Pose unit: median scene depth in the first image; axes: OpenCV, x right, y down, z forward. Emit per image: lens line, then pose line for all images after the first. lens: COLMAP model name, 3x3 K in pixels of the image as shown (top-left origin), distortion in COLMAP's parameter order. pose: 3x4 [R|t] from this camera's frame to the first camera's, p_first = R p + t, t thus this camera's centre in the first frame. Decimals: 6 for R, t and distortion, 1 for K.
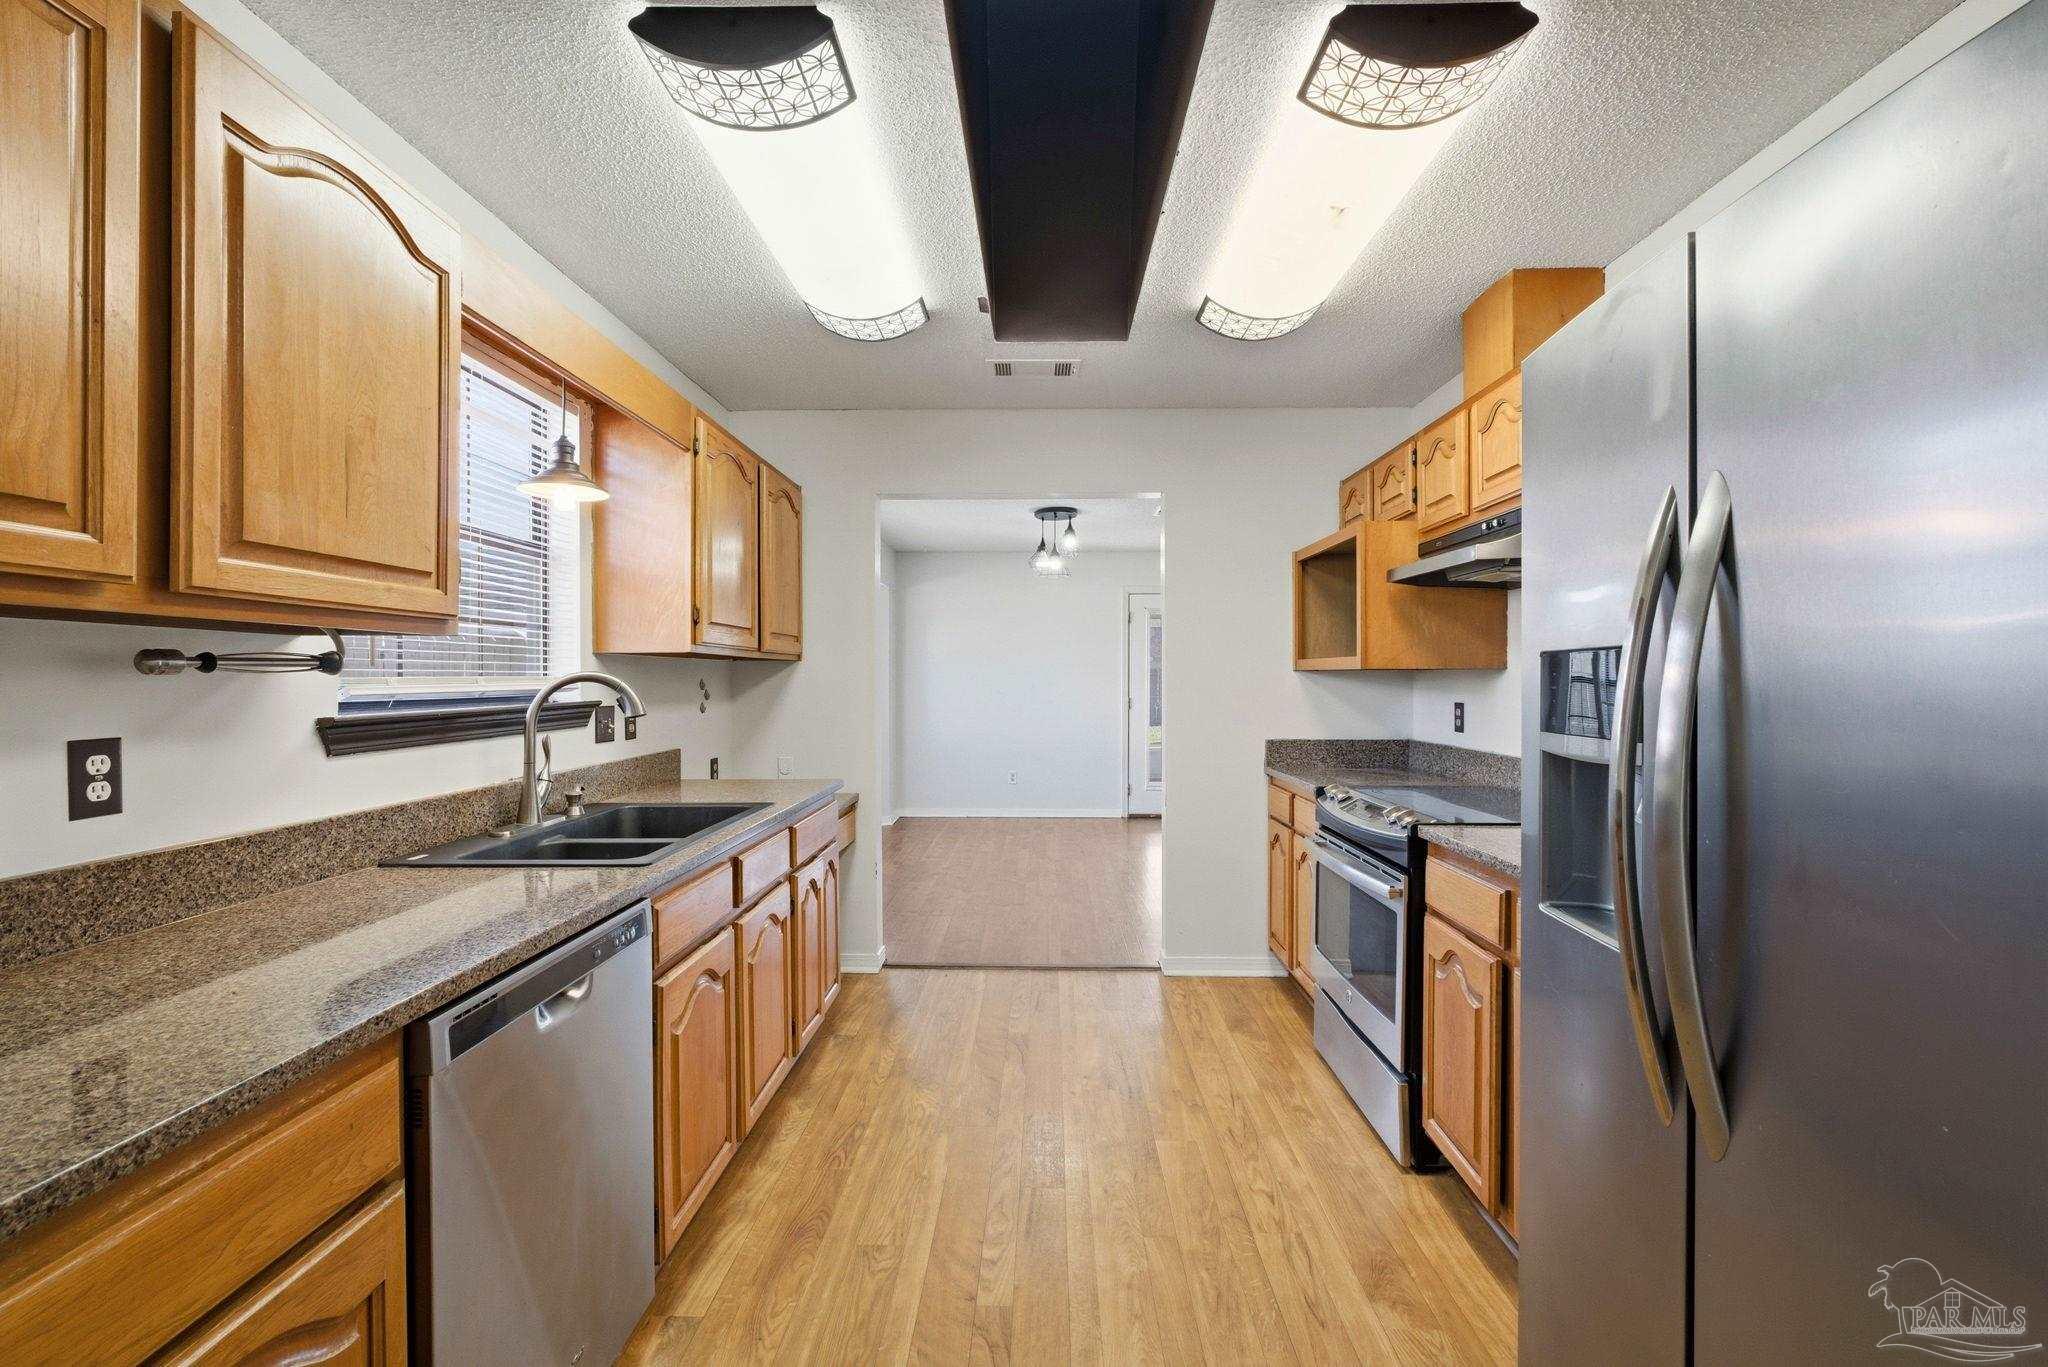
lens RADIAL K [[867.8, 0, 1025.9], [0, 867.8, 676.8], [0, 0, 1]] dist [-0.018665, 0.005752]
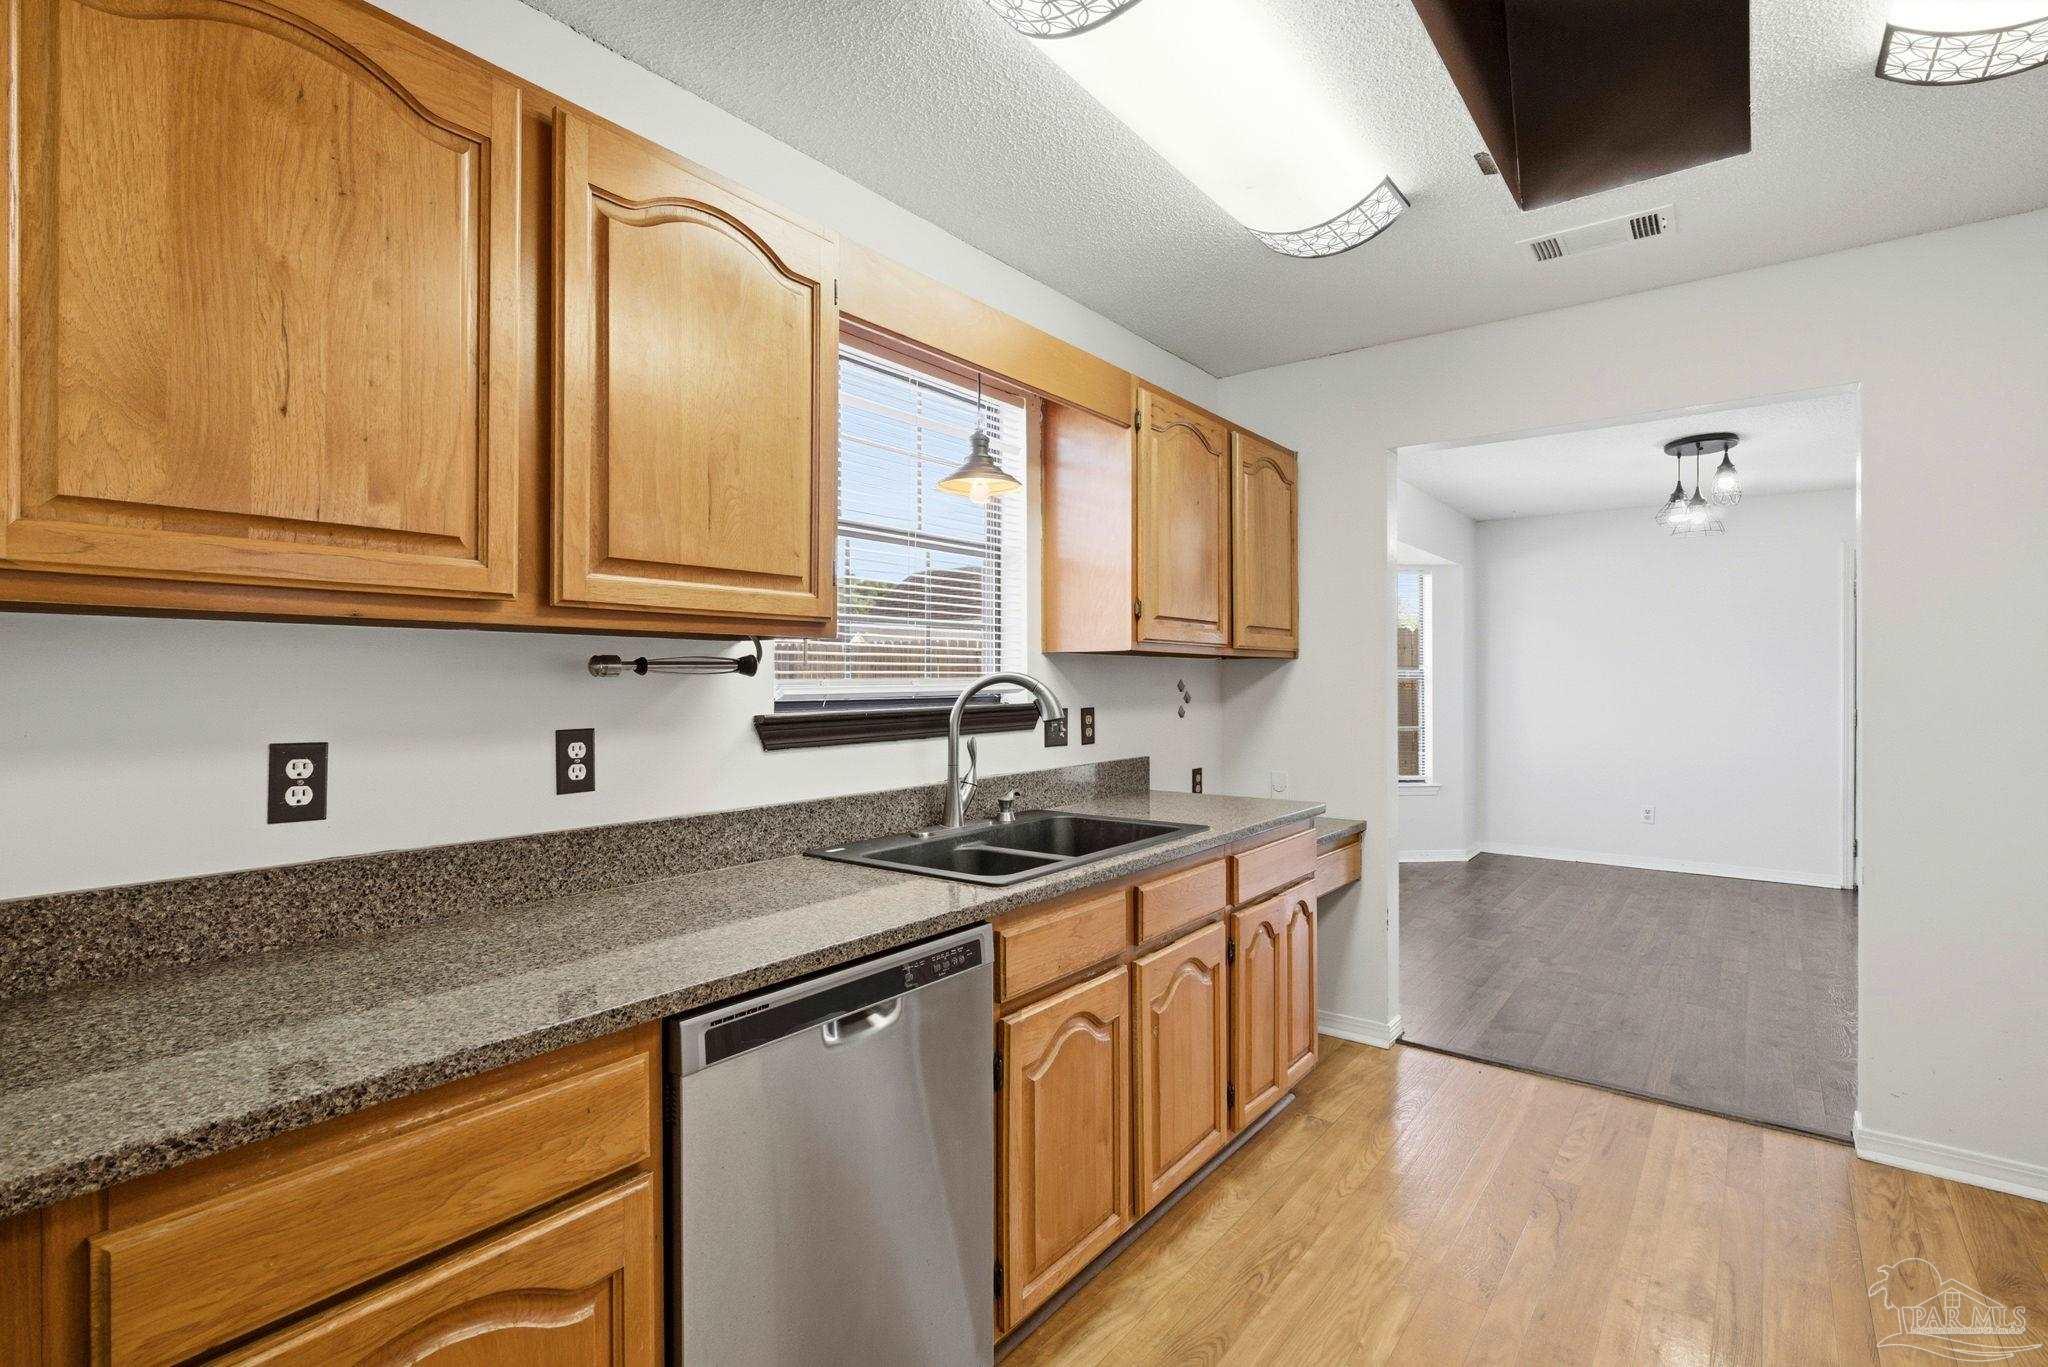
lens RADIAL K [[954.1, 0, 1029.3], [0, 954.1, 676.8], [0, 0, 1]] dist [-0.018339, 0.007621]
pose [[0.804349, -0.000172, -0.594157, 0.151677], [0.000047, 1.000000, -0.000226, -0.001199], [0.594157, 0.000154, 0.804349, 0.180812]]
